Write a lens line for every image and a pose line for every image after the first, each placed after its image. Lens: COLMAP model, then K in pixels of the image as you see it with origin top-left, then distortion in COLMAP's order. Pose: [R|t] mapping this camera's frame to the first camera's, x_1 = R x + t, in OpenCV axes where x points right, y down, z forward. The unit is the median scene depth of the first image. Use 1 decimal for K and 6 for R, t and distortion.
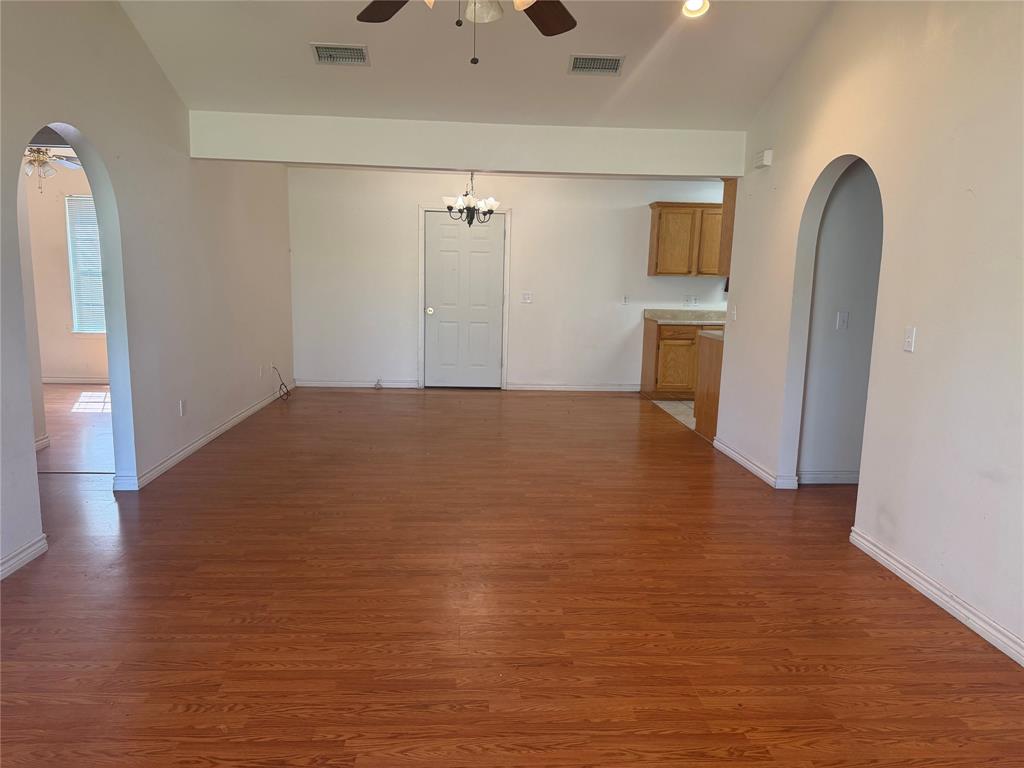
lens RADIAL K [[718.6, 0, 511.2], [0, 718.6, 389.7], [0, 0, 1]] dist [0.054237, -0.069816]
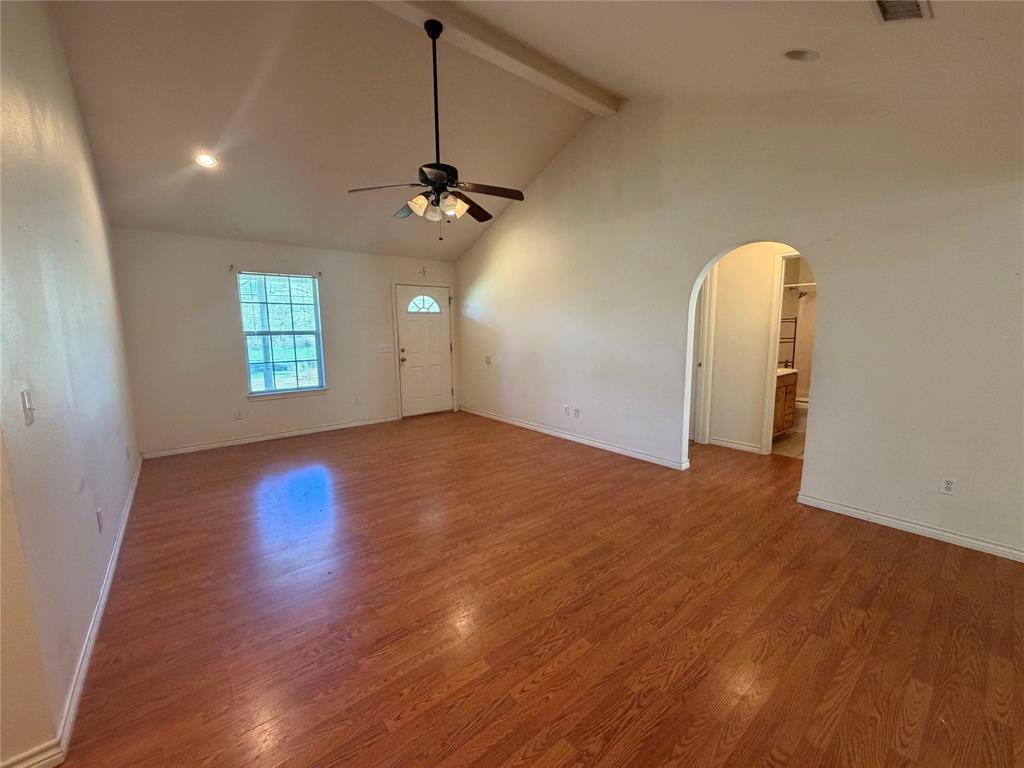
lens RADIAL K [[410.4, 0, 517.9], [0, 410.4, 385.2], [0, 0, 1]] dist [0.002620, 0.000350]
pose [[-0.804110, 0.068900, -0.590474, 0.370053], [-0.101993, 0.962544, 0.251210, -0.237148], [0.585666, 0.262225, -0.766964, 1.510535]]
